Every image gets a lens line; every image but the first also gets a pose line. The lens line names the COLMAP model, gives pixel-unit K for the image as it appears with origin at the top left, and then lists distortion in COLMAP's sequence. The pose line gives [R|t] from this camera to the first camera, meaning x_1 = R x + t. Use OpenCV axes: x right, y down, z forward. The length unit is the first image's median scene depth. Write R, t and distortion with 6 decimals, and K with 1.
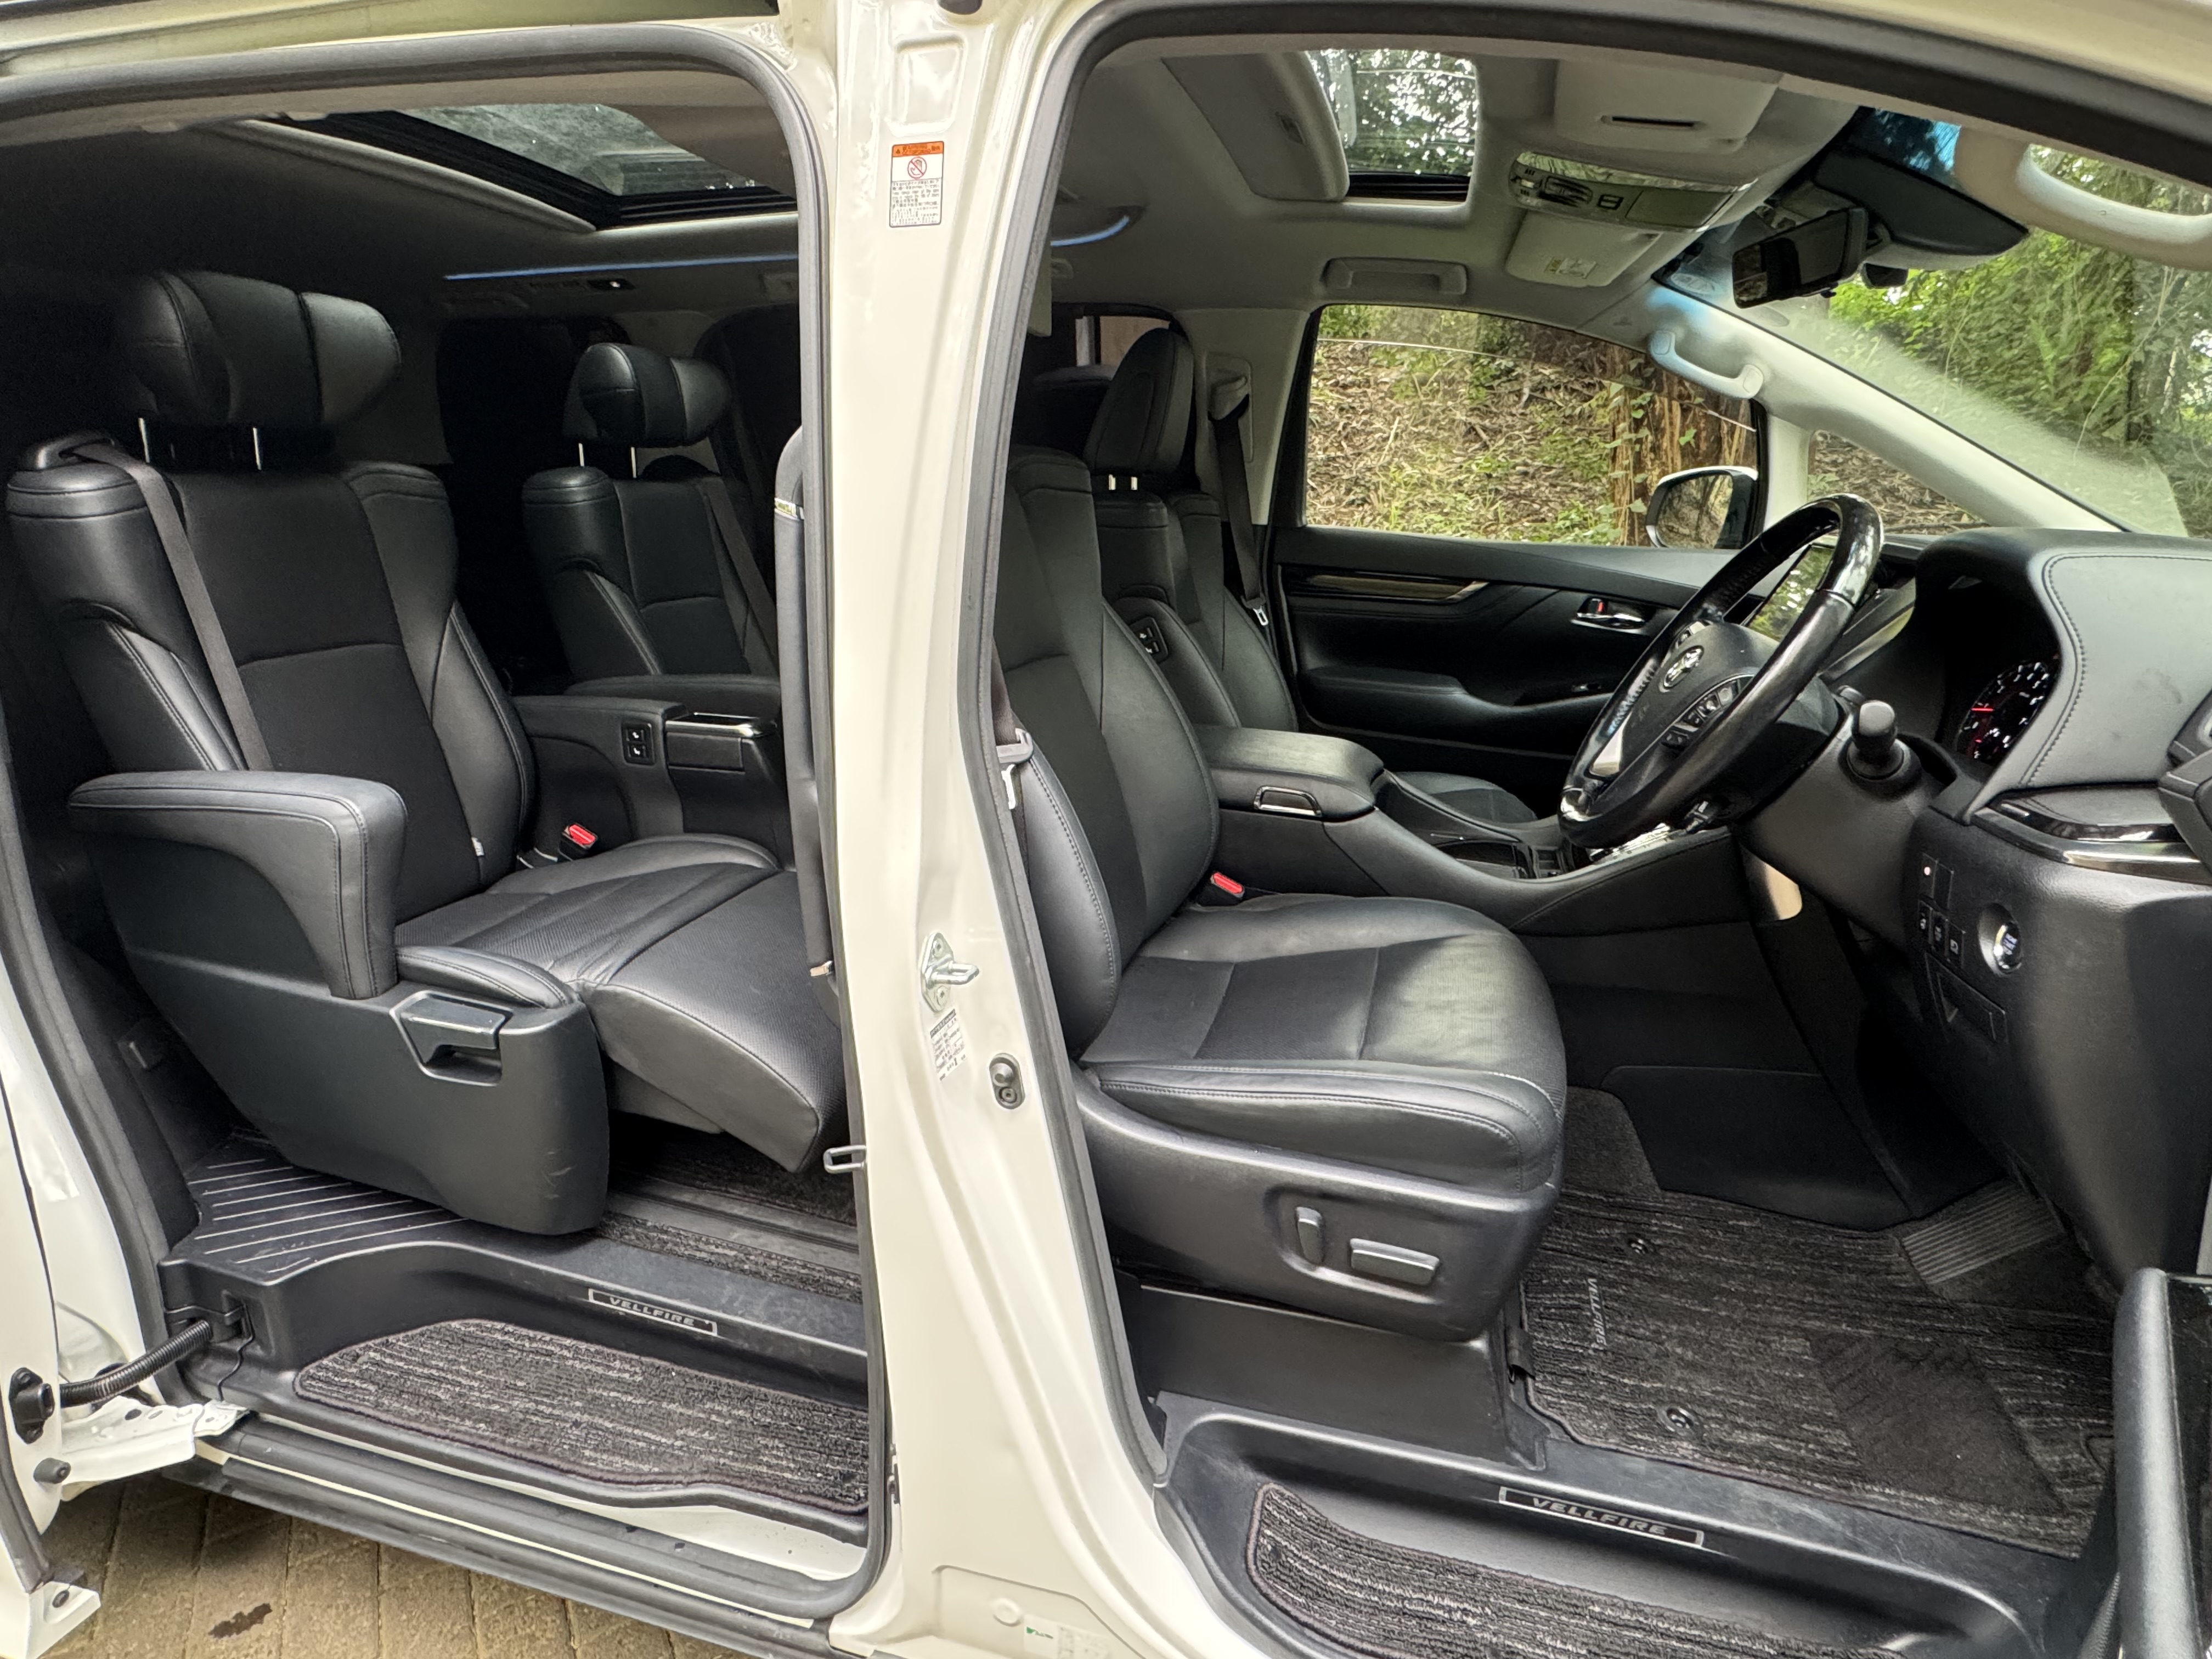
lens RADIAL K [[1196.2, 0, 1106.0], [0, 1196.2, 829.5], [0, 0, 1]] dist [0.001308, 0.001083]
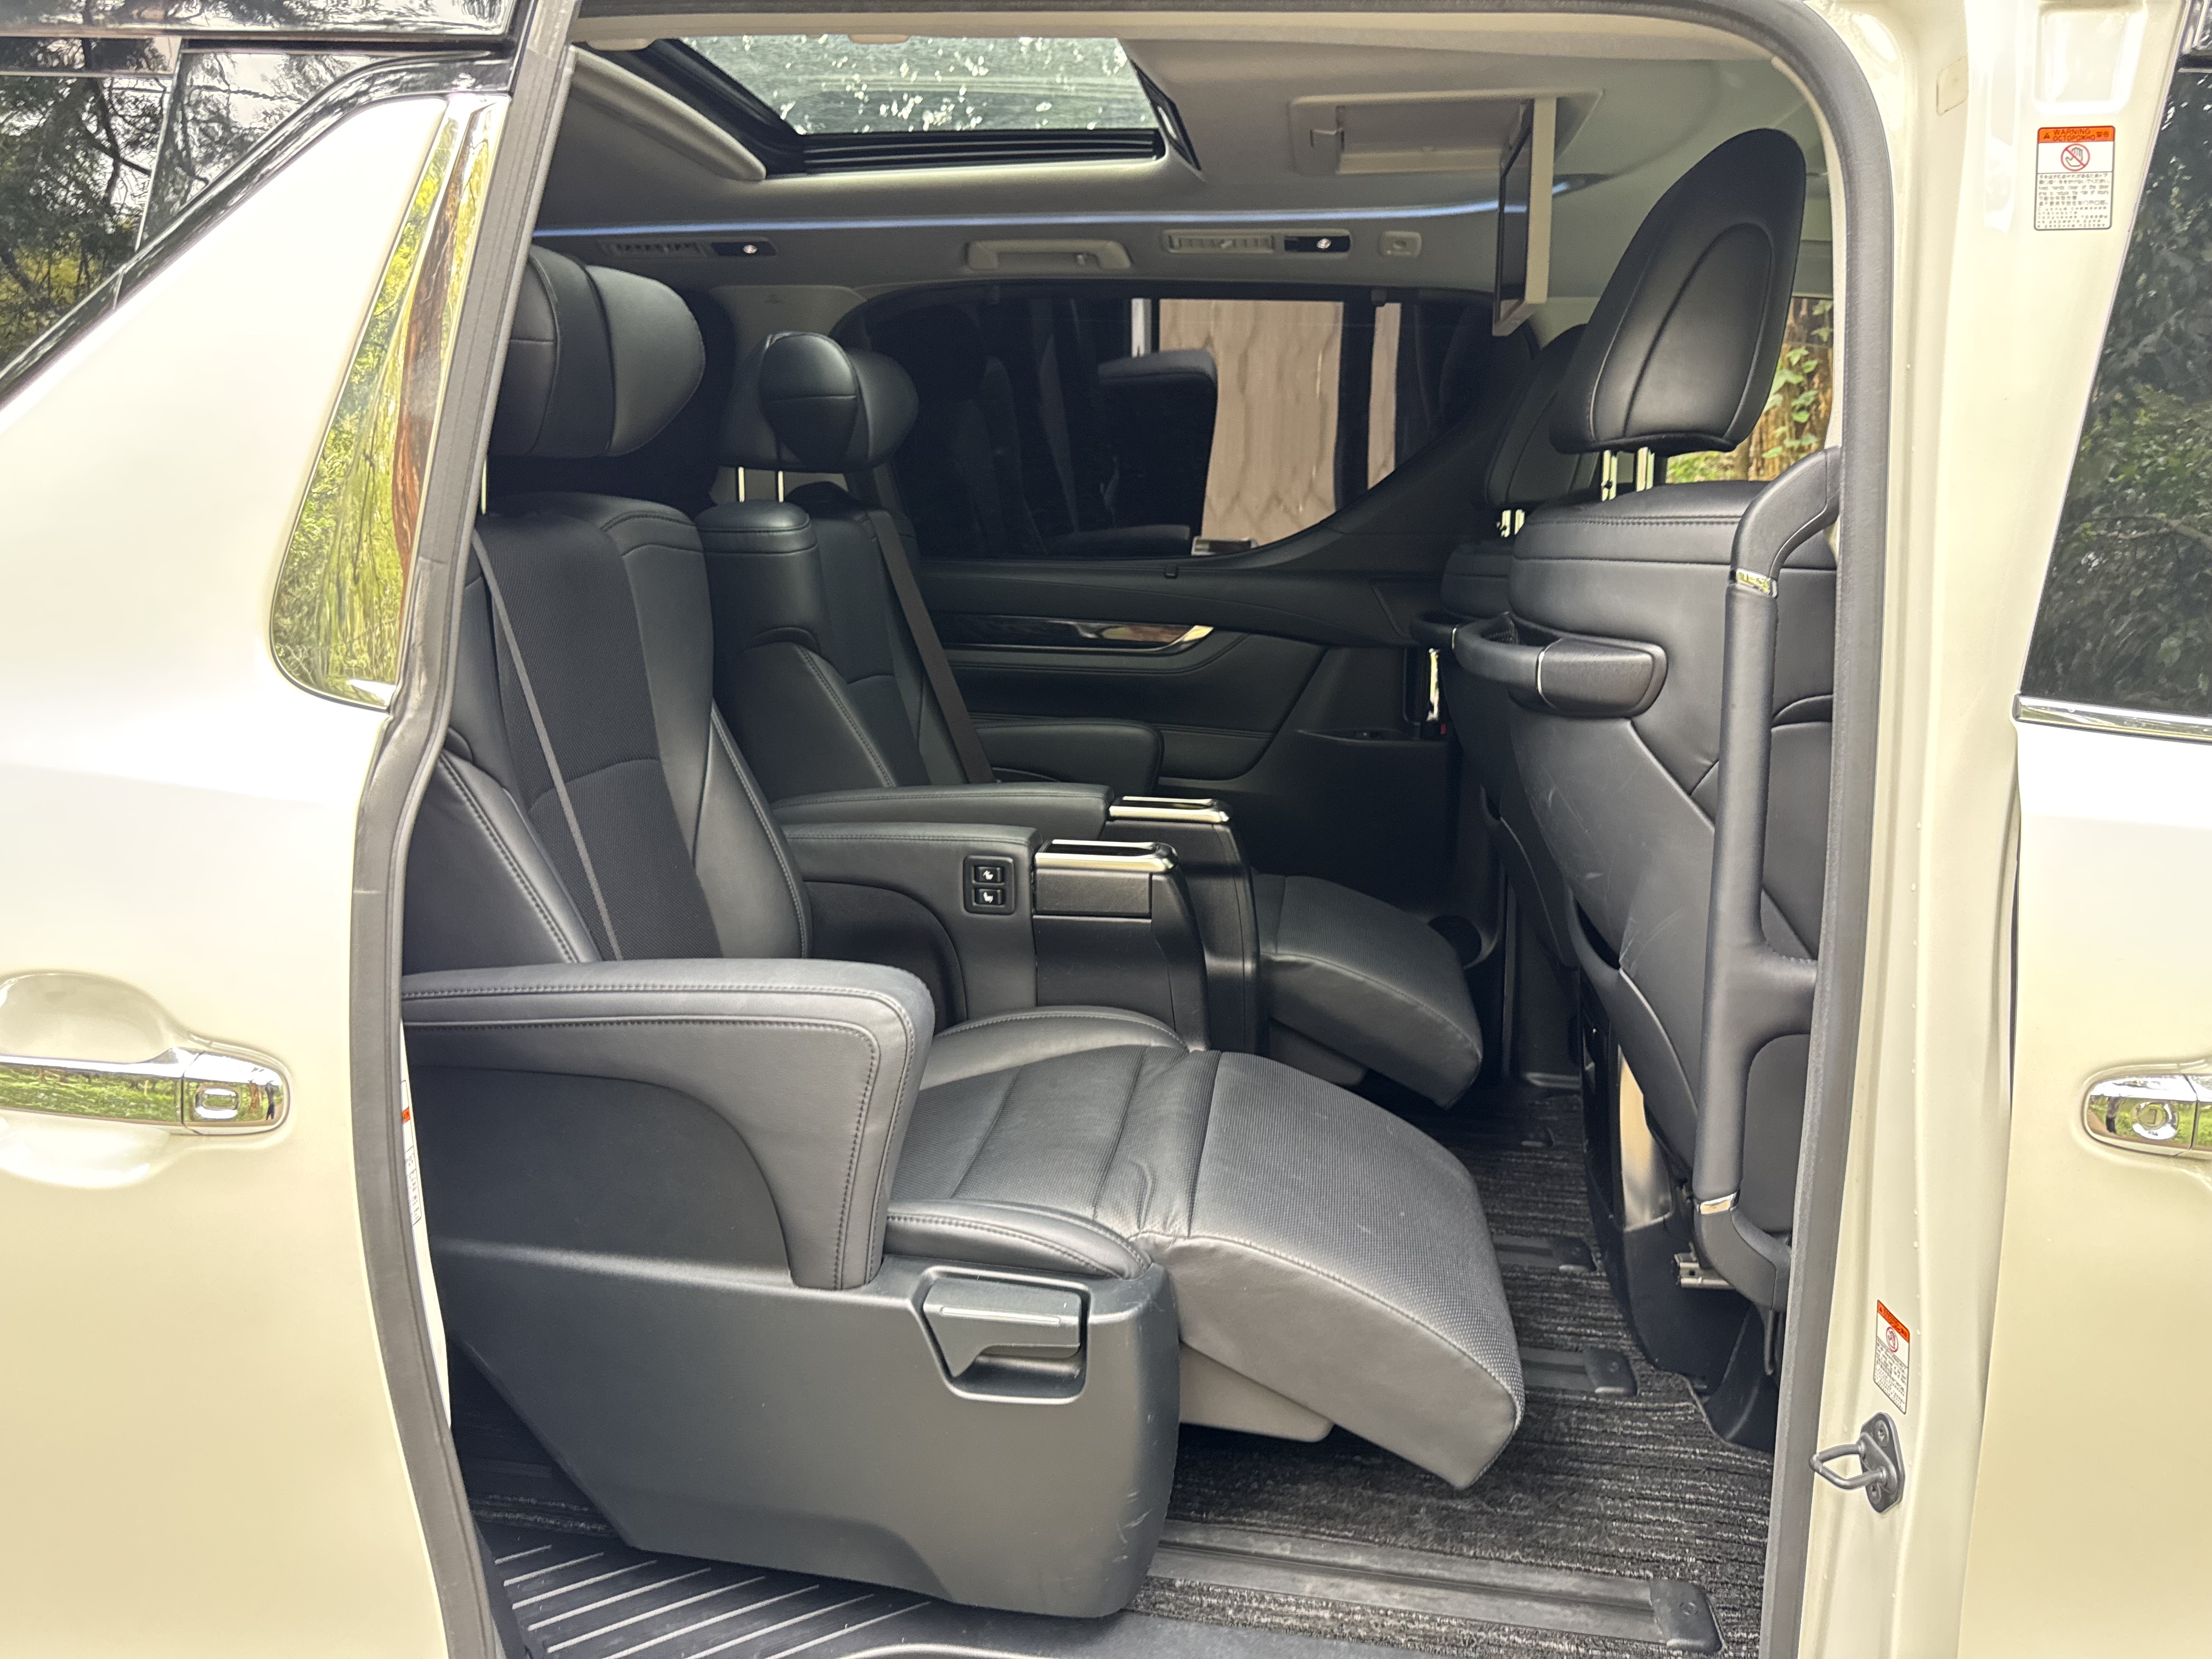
lens RADIAL K [[1579.1, 0, 1106.0], [0, 1579.1, 829.5], [0, 0, 1]] dist [0.075374, -0.075116]
pose [[0.986869, -0.035610, 0.157550, -0.553702], [0.046706, 0.996639, -0.067297, -0.045546], [-0.154624, 0.073772, 0.985215, 0.059977]]
